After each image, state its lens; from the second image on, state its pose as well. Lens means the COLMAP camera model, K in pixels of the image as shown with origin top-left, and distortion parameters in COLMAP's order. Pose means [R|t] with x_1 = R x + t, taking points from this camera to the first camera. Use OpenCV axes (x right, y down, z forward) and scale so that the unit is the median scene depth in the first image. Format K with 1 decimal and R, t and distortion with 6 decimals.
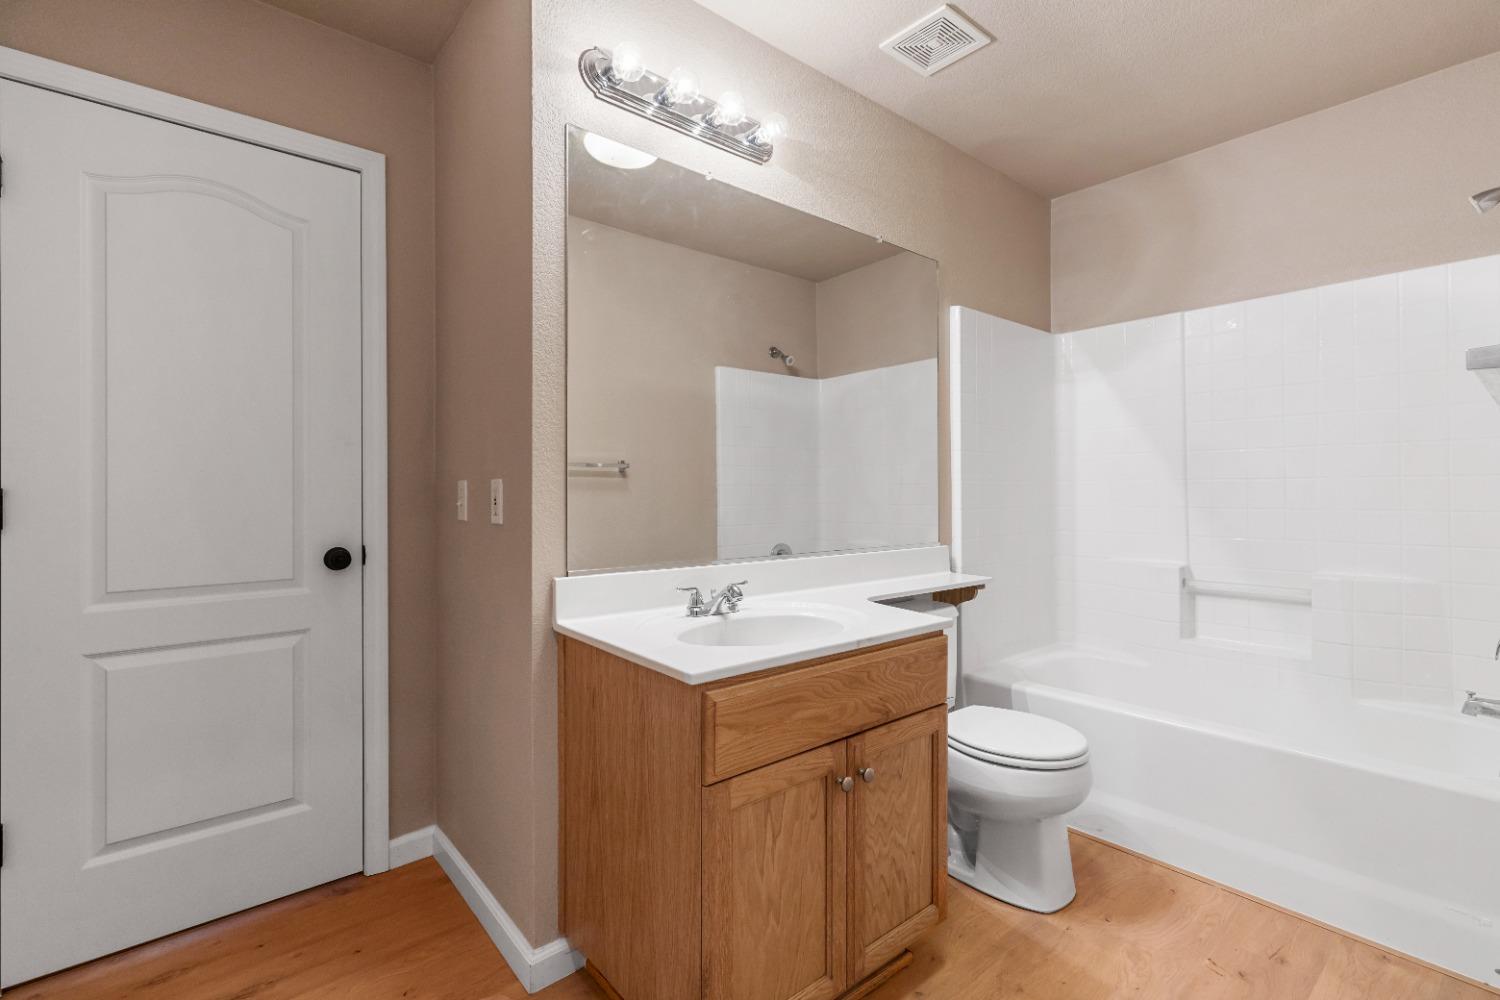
lens RADIAL K [[672.1, 0, 753.0], [0, 672.1, 498.0], [0, 0, 1]] dist [0.003820, -0.000397]
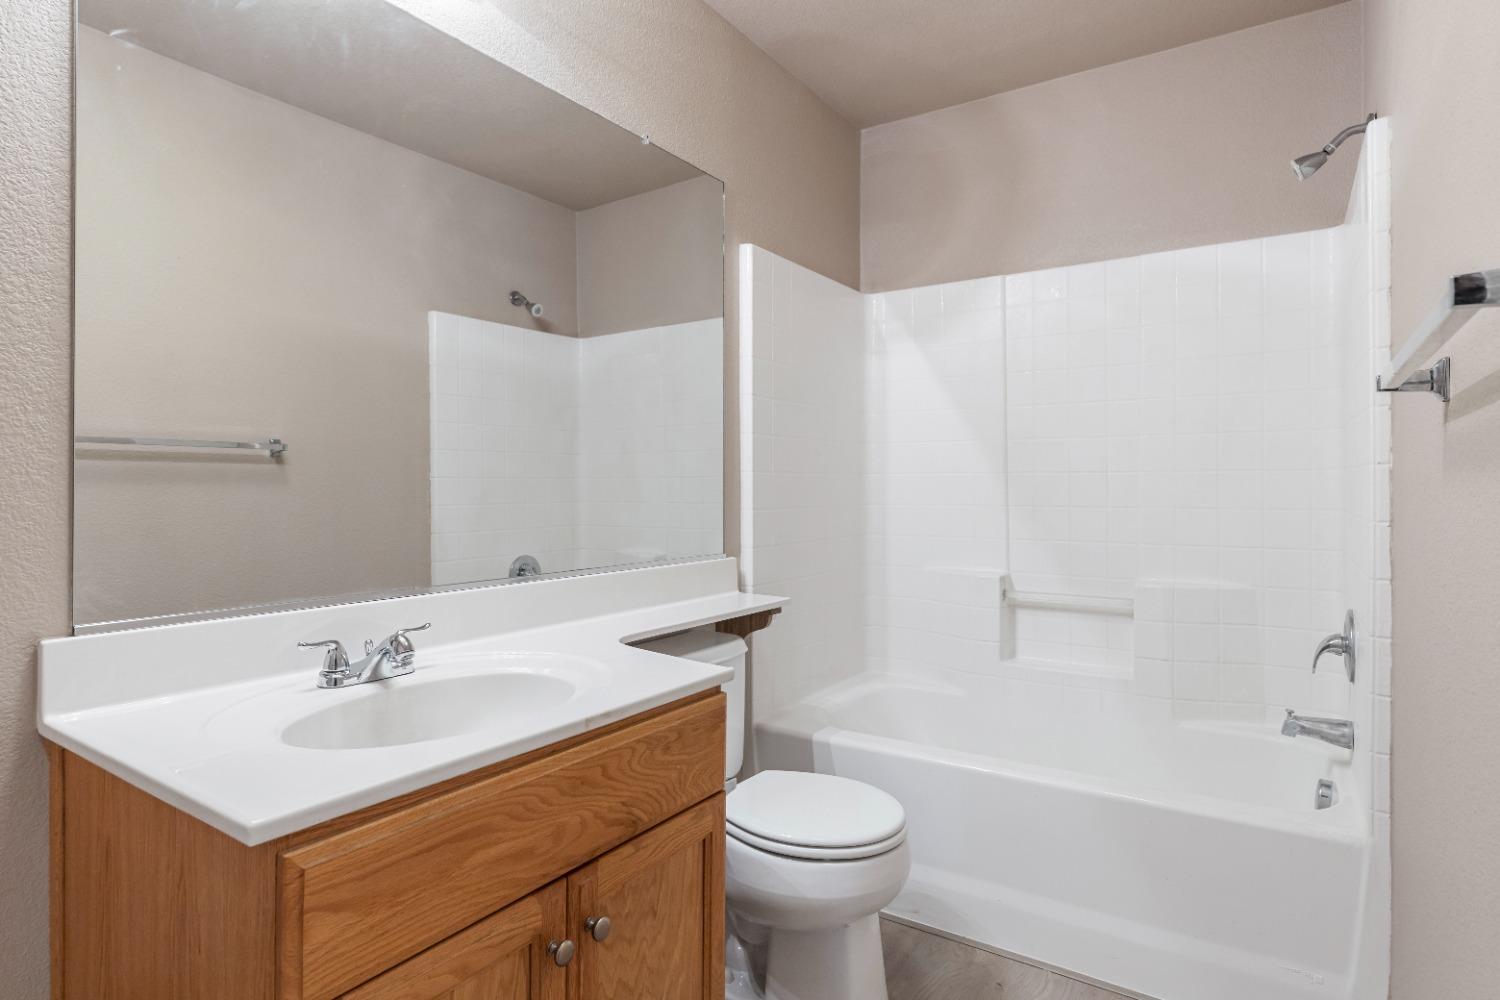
lens RADIAL K [[805.8, 0, 733.5], [0, 805.8, 517.9], [0, 0, 1]] dist [0.002157, 0.000617]
pose [[0.965013, -0.007655, 0.262090, 0.067023], [-0.000332, 0.999537, 0.030417, -0.002149], [-0.262201, -0.029440, 0.964564, 0.167381]]
